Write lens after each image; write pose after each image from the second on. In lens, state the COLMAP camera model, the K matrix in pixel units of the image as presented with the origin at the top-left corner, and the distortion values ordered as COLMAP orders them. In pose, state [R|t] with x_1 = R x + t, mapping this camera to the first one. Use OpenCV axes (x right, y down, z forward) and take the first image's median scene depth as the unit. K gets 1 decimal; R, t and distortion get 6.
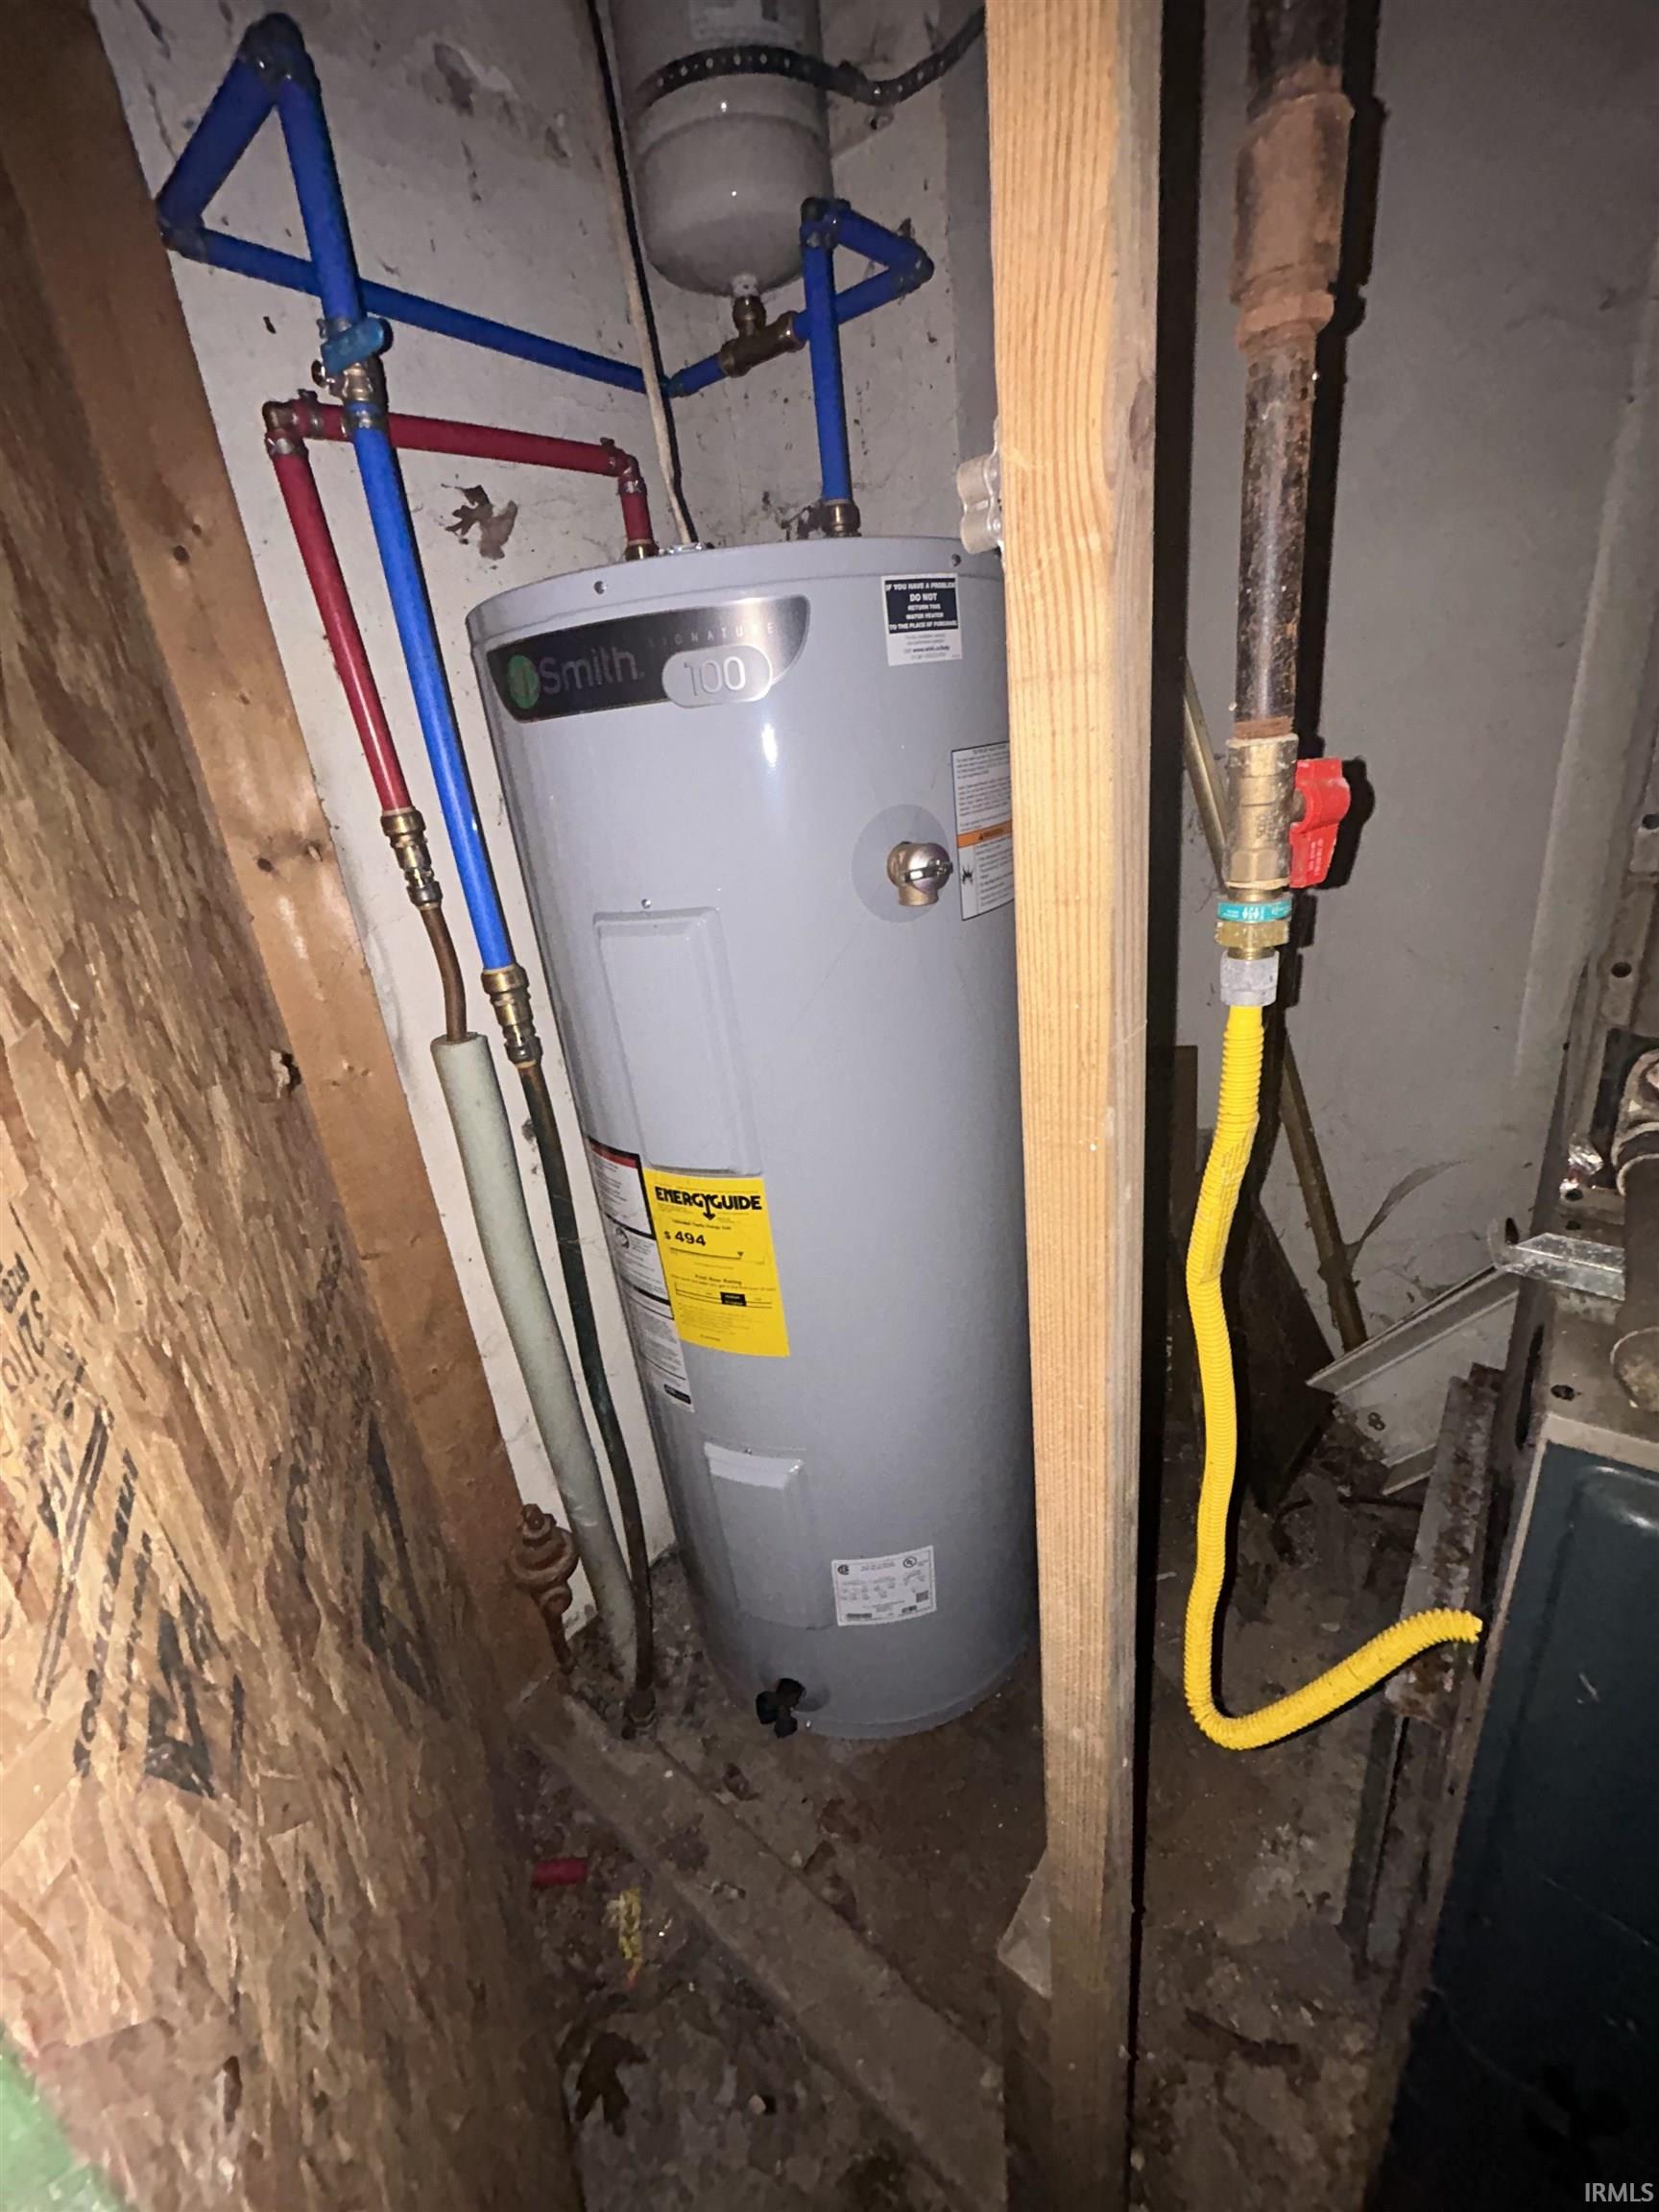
lens RADIAL K [[886.5, 0, 827.6], [0, 886.5, 1109.5], [0, 0, 1]] dist [-0.008803, 0.001022]
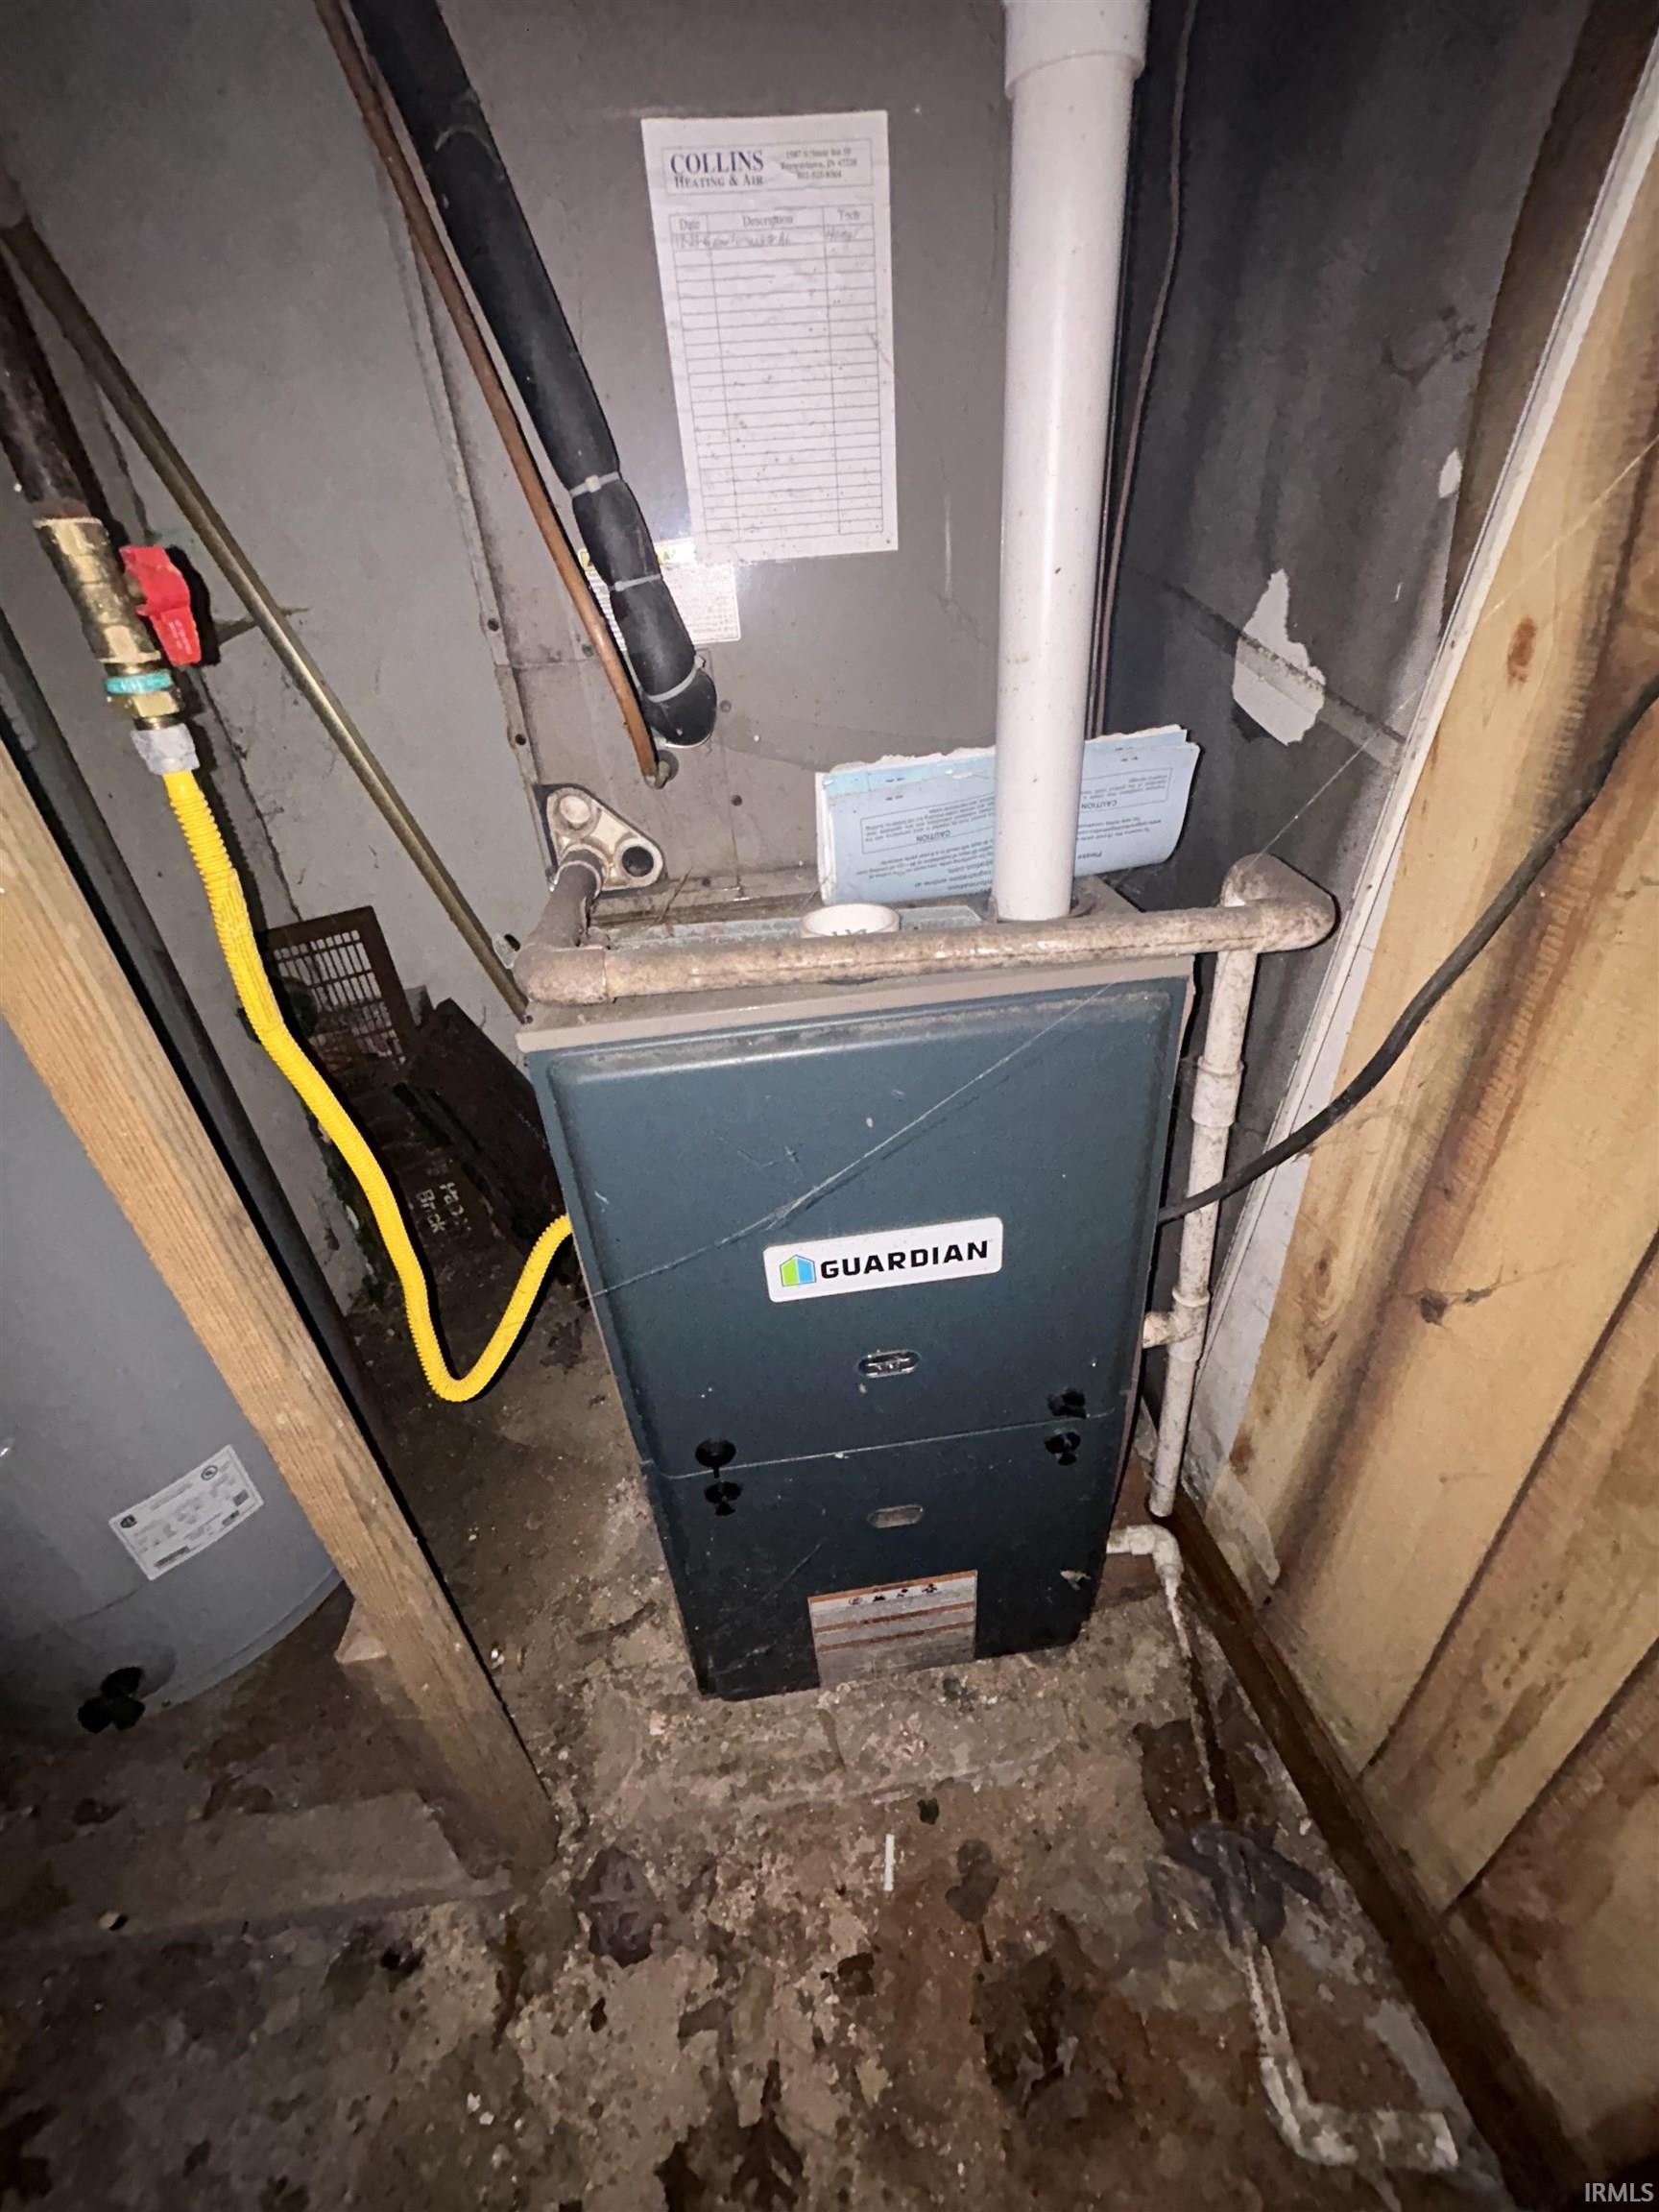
lens RADIAL K [[886.5, 0, 834.5], [0, 886.5, 1103.5], [0, 0, 1]] dist [-0.008803, 0.001022]
pose [[0.692909, -0.315169, 0.648495, 0.083694], [0.242785, 0.948871, 0.201740, 0.125760], [-0.678921, 0.017657, 0.733999, -0.202284]]
